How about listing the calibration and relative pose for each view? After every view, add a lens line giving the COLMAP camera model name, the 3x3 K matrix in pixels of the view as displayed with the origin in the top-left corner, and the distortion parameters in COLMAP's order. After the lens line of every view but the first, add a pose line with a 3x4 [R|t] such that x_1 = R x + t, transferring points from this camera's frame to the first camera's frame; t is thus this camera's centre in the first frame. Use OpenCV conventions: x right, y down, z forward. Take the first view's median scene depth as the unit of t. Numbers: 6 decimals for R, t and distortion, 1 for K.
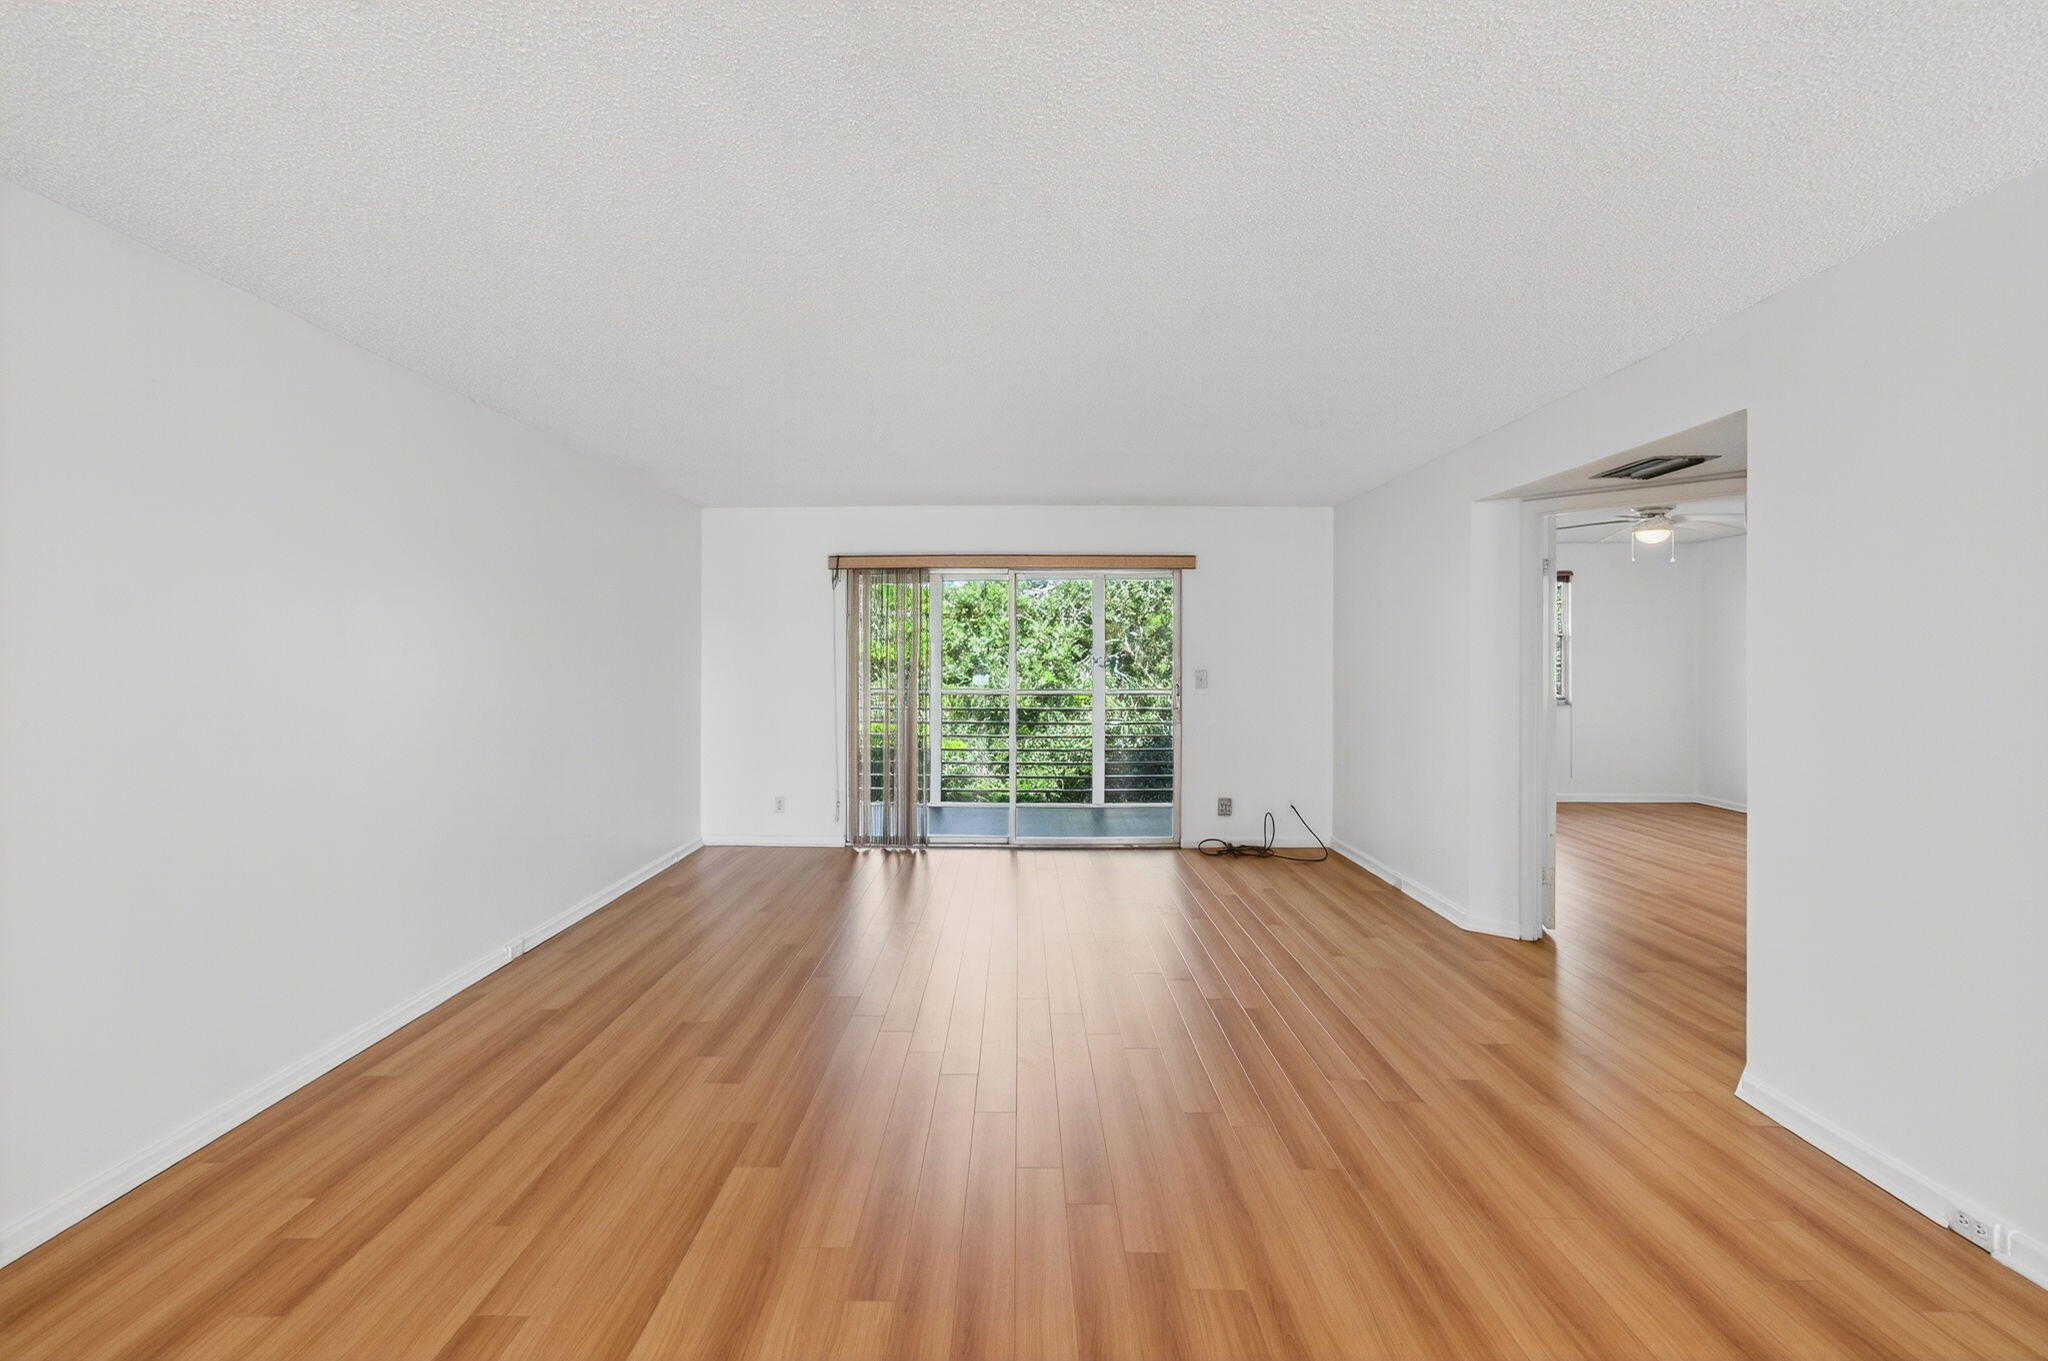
lens RADIAL K [[923.4, 0, 1010.3], [0, 923.4, 669.2], [0, 0, 1]] dist [-0.004886, -0.000415]
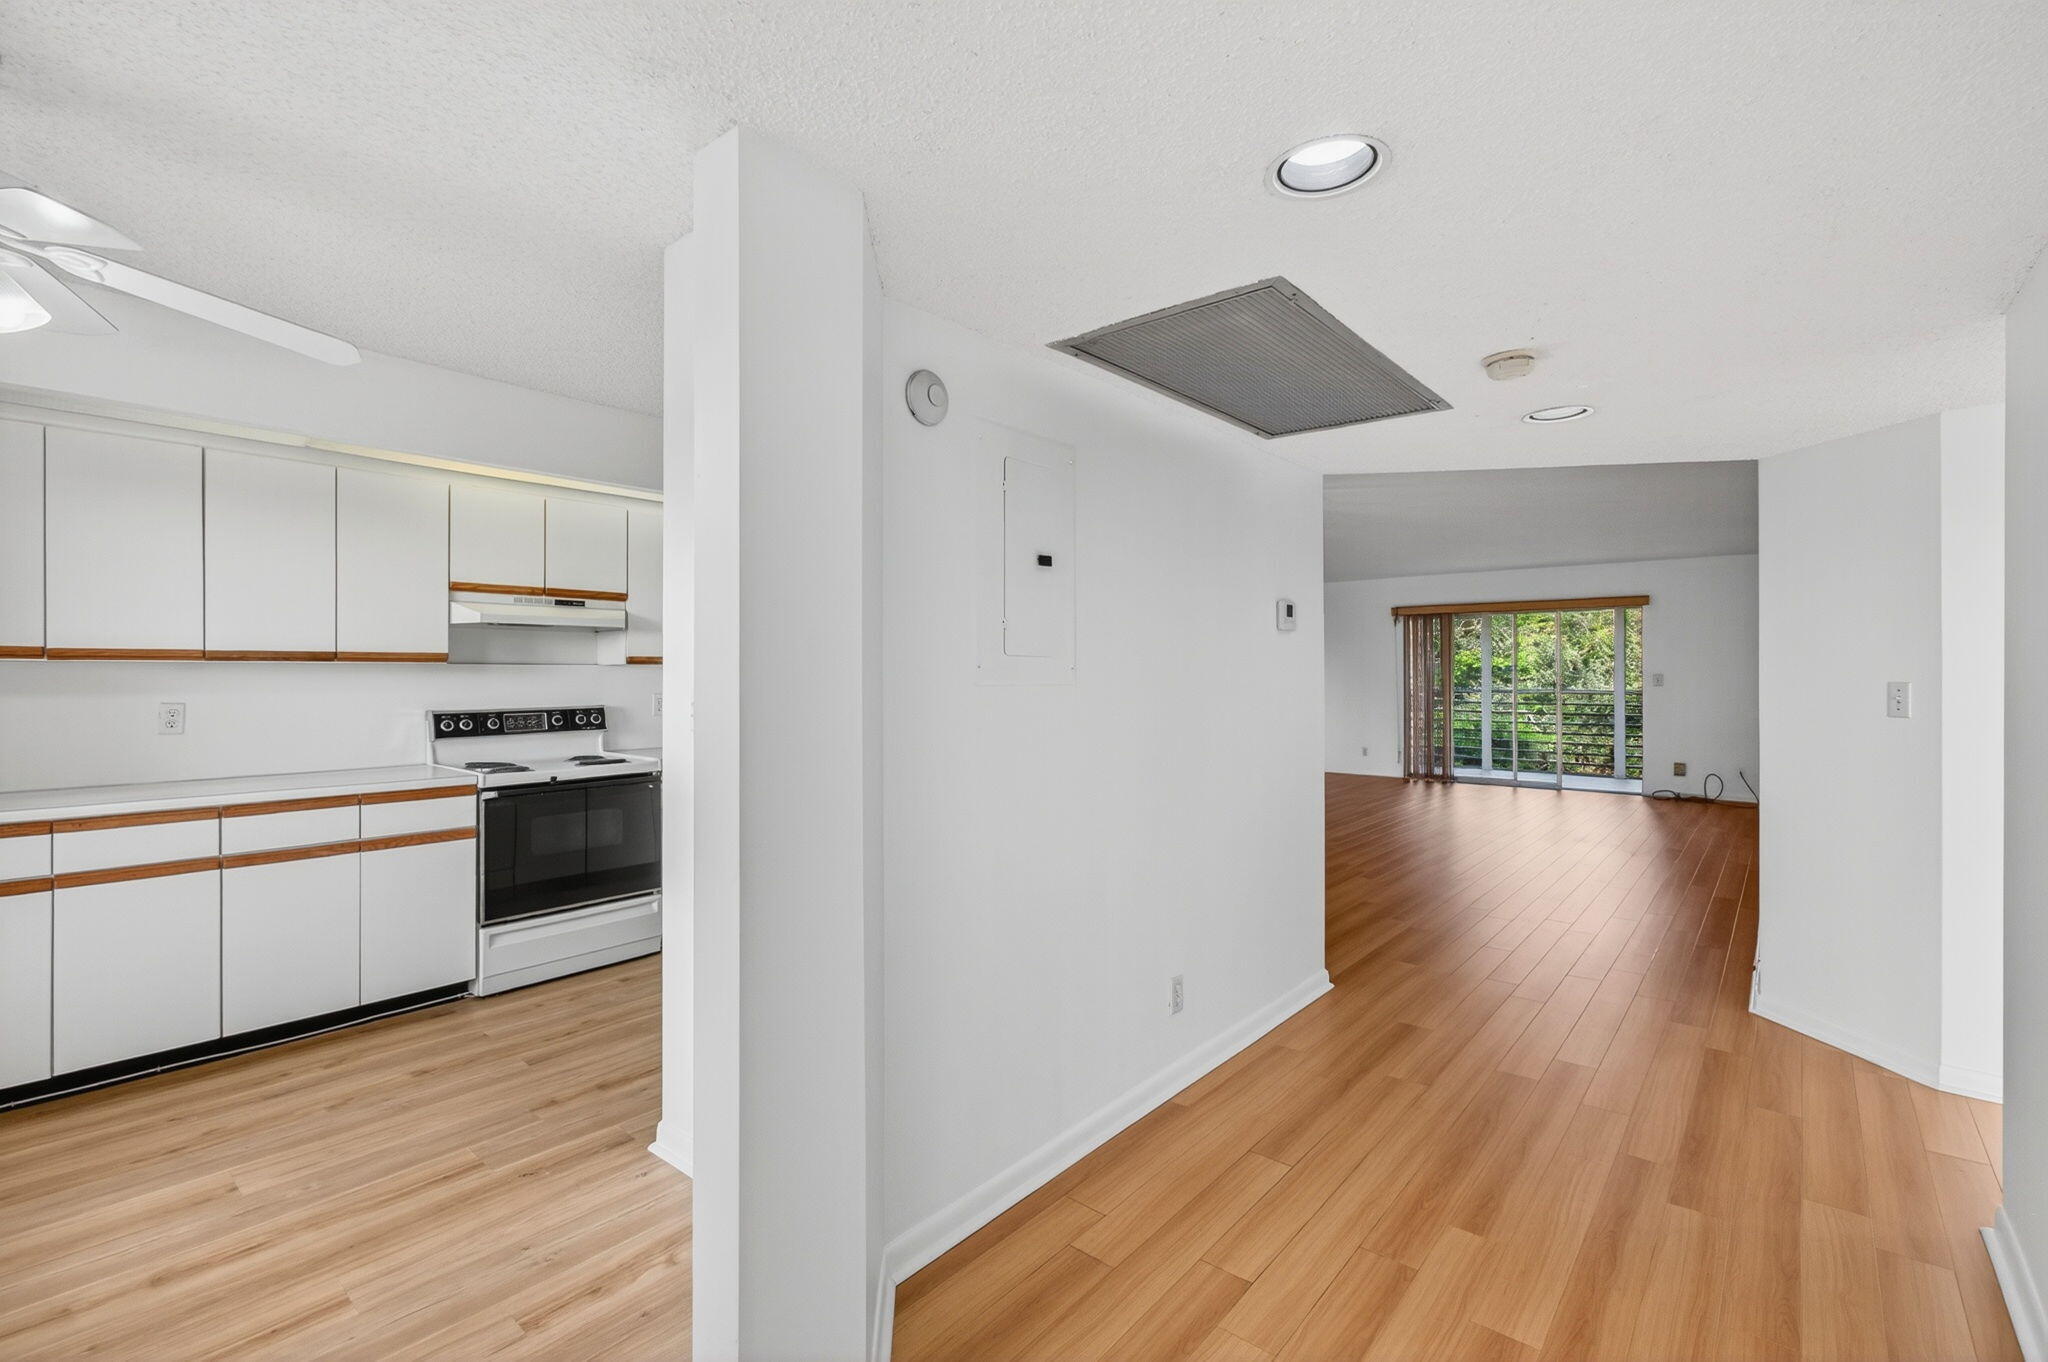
lens RADIAL K [[923.4, 0, 1015.5], [0, 923.4, 673.5], [0, 0, 1]] dist [-0.004886, -0.000415]
pose [[0.771372, -0.002282, -0.636380, 0.354670], [0.000581, 0.999996, -0.002881, 0.004237], [0.636384, 0.001853, 0.771370, -0.770326]]
